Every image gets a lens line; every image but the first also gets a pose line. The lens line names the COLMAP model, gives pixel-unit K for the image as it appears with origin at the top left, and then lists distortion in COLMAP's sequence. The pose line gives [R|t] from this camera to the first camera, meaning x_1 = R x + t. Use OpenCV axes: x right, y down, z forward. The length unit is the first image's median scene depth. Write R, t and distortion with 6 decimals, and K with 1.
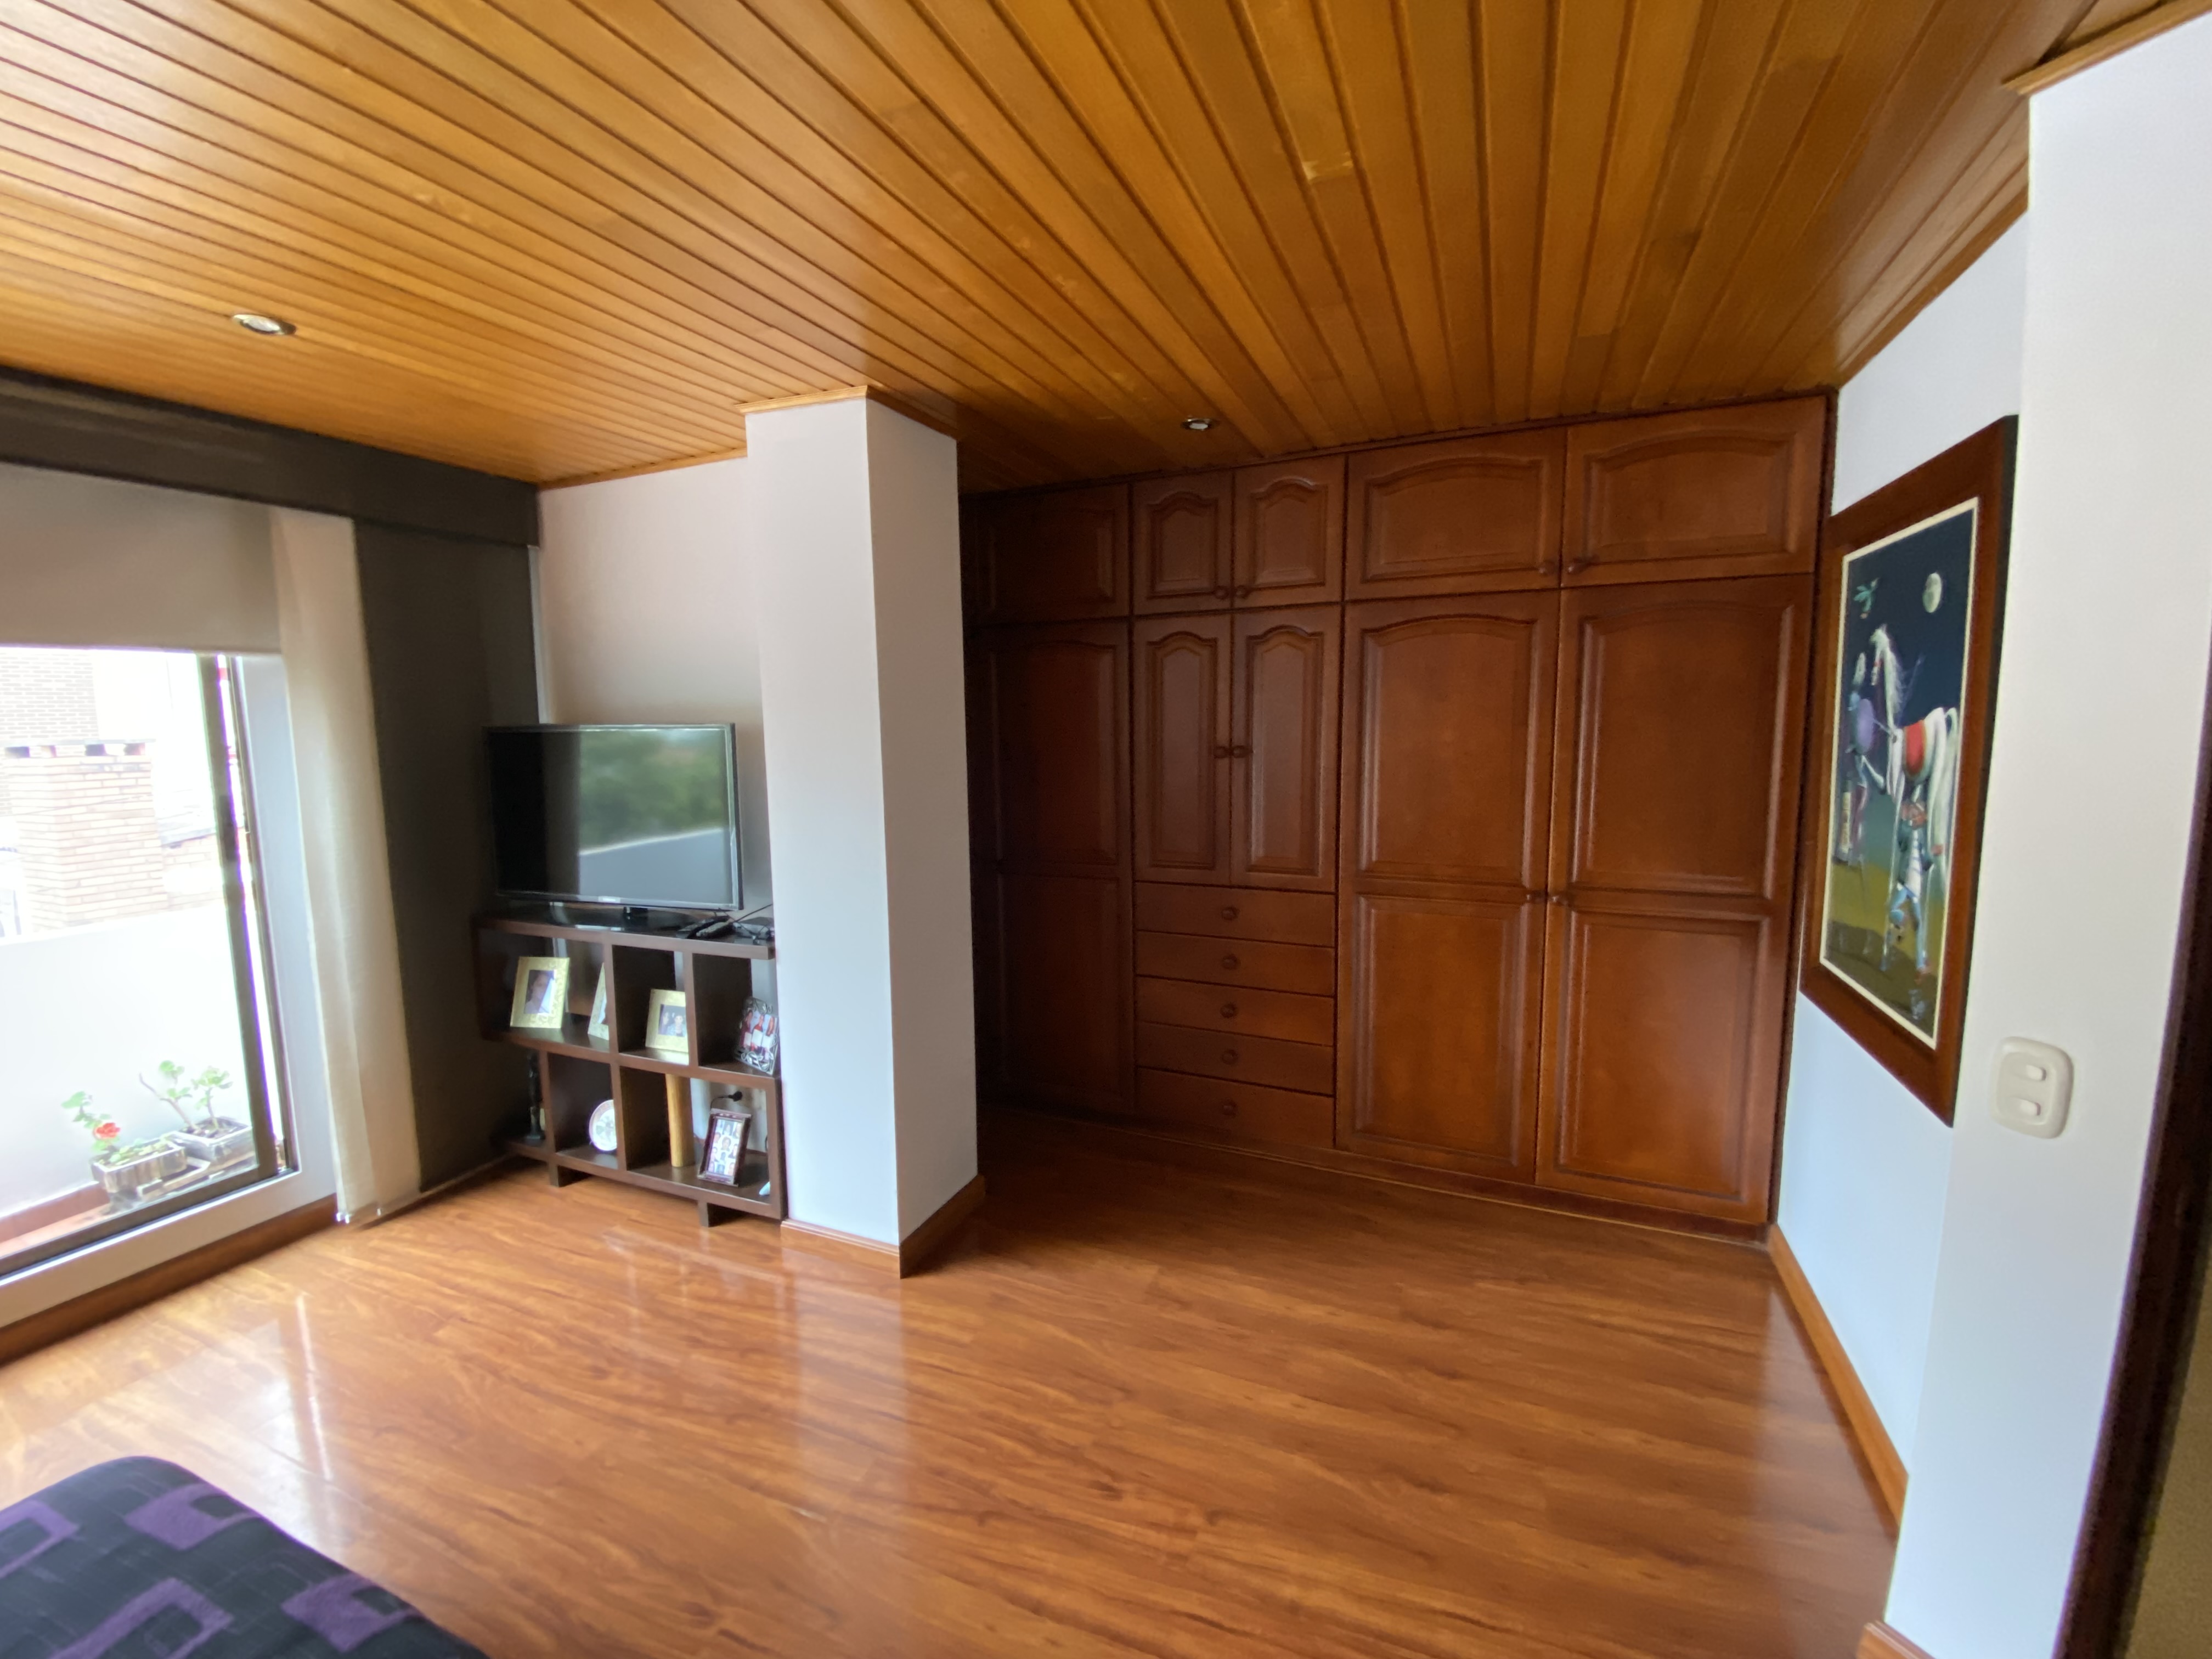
lens RADIAL K [[871.4, 0, 1105.2], [0, 871.4, 818.9], [0, 0, 1]] dist [0.012170, -0.015723]
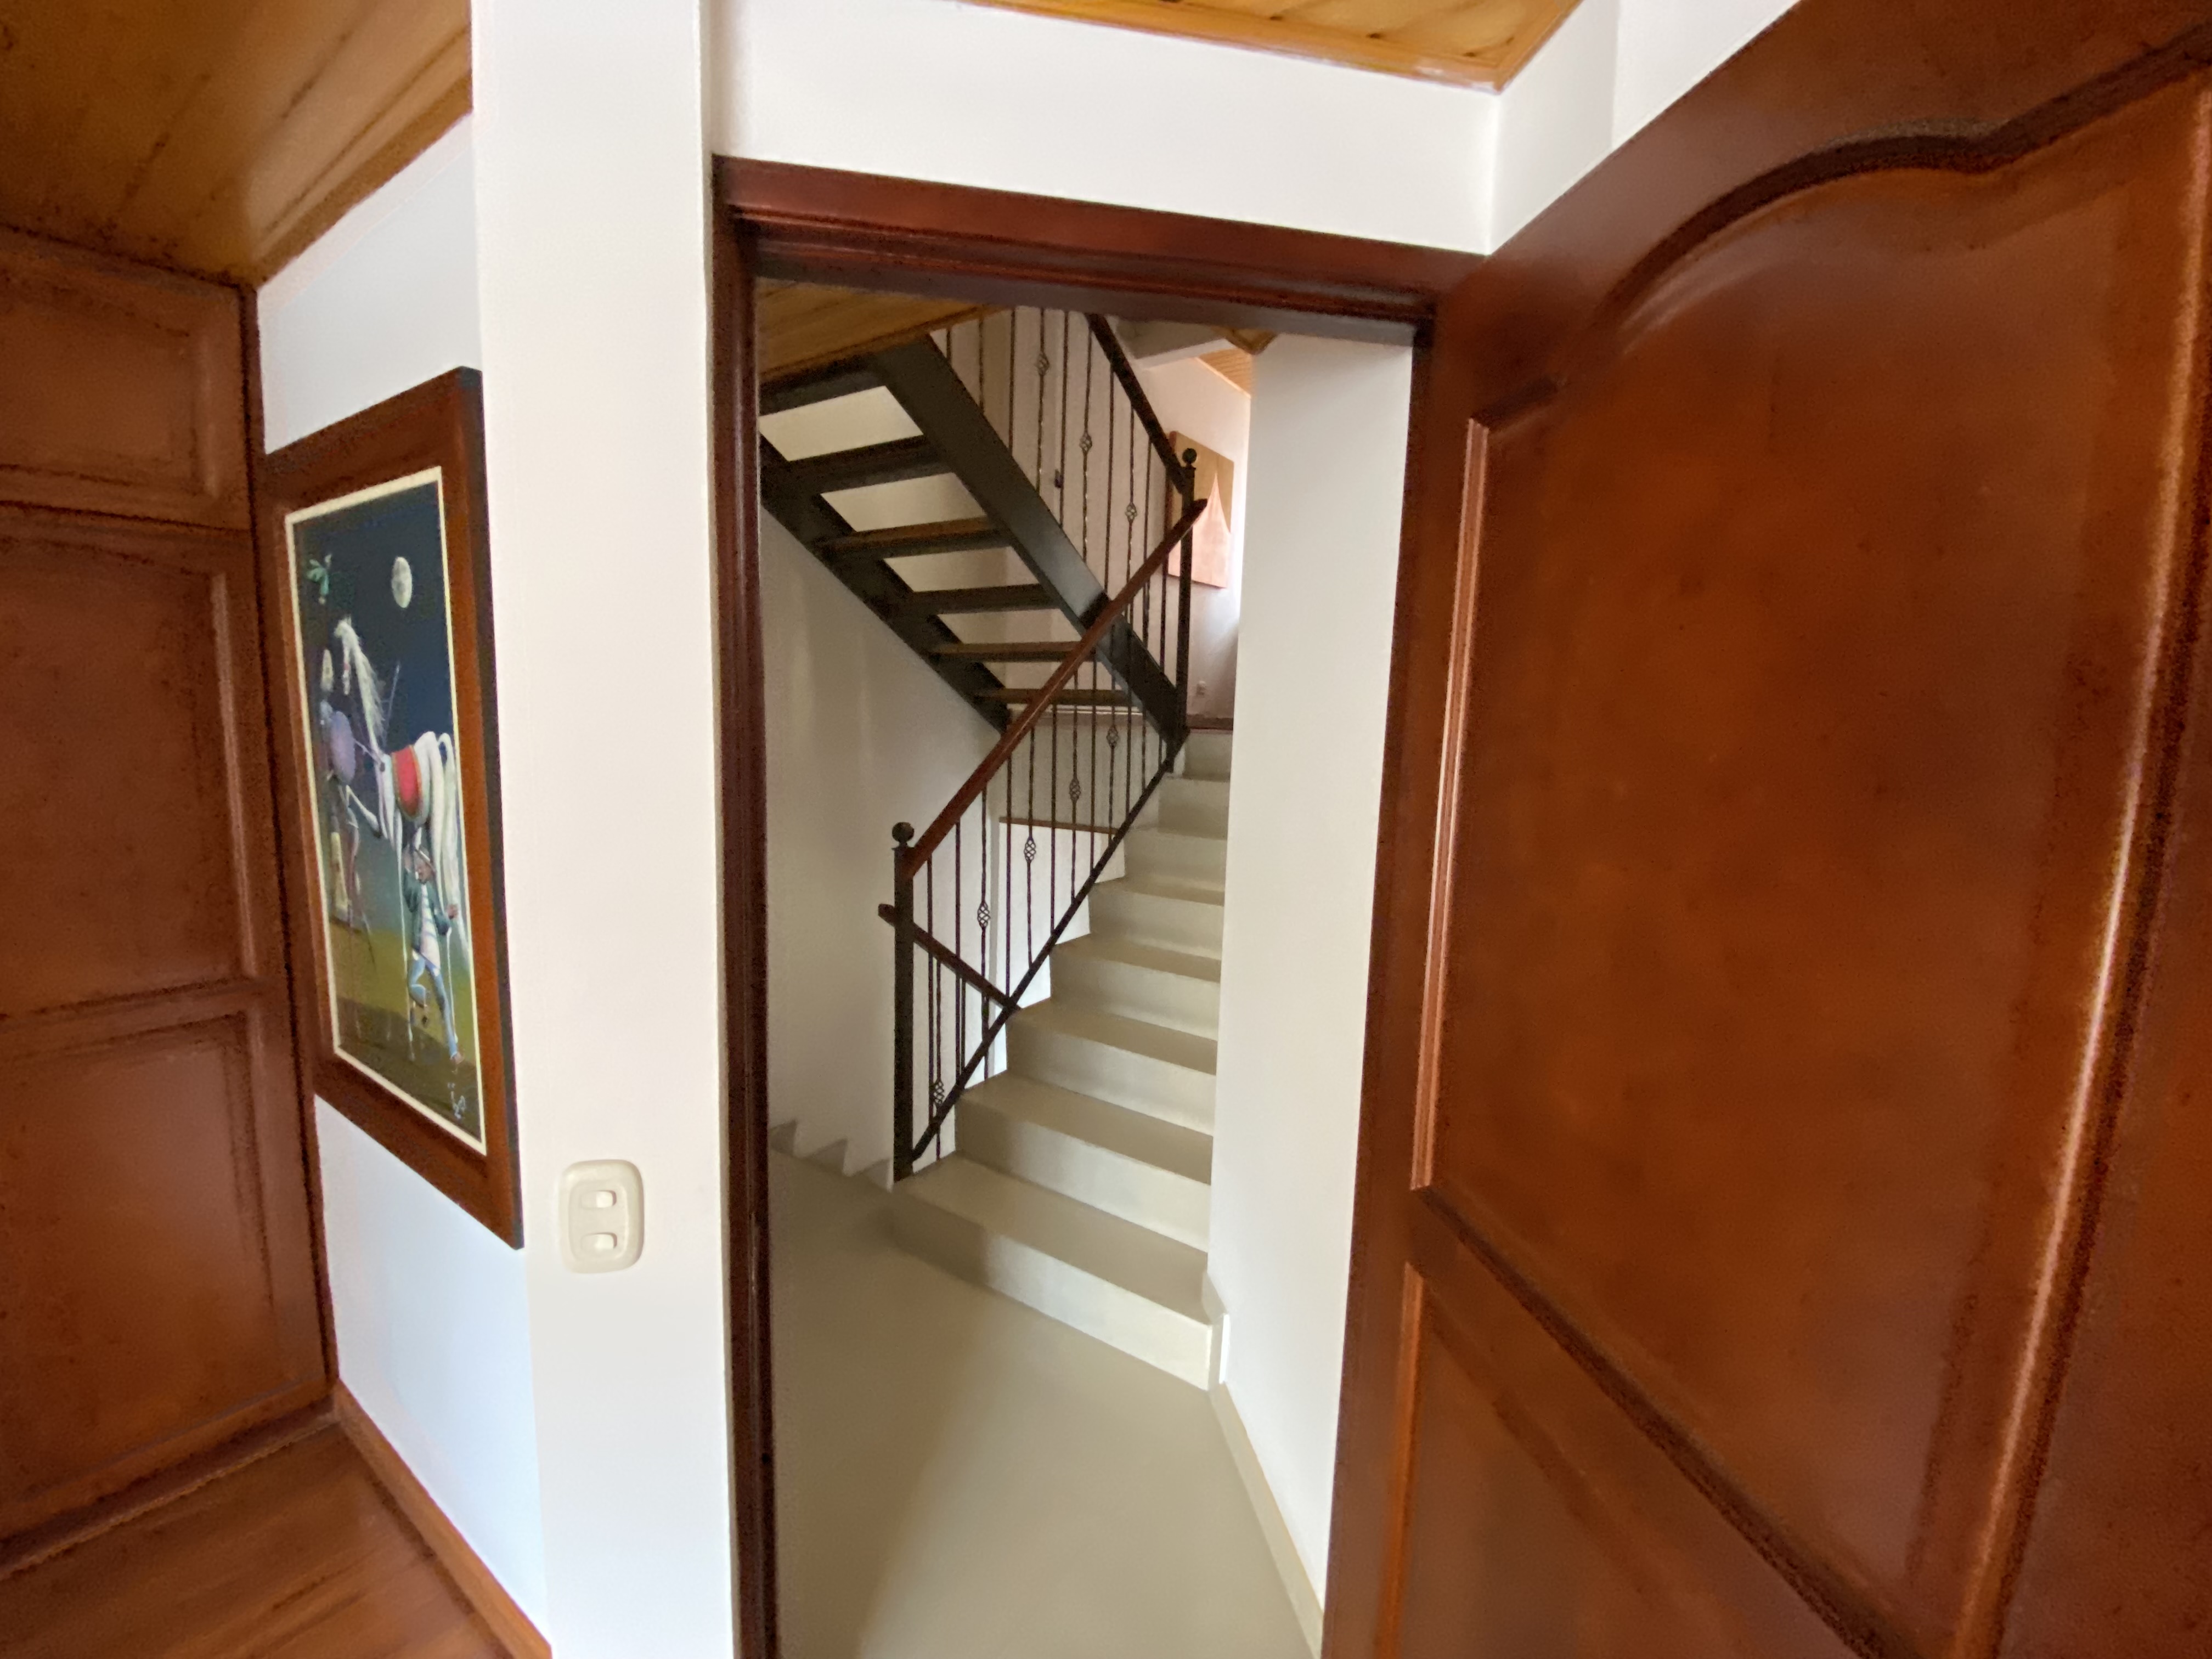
lens RADIAL K [[871.4, 0, 1105.2], [0, 871.4, 818.9], [0, 0, 1]] dist [0.012170, -0.015723]
pose [[0.159545, -0.094033, 0.982702, 0.233573], [0.079219, 0.993462, 0.082201, -0.056480], [-0.984007, 0.064733, 0.165951, 0.232479]]
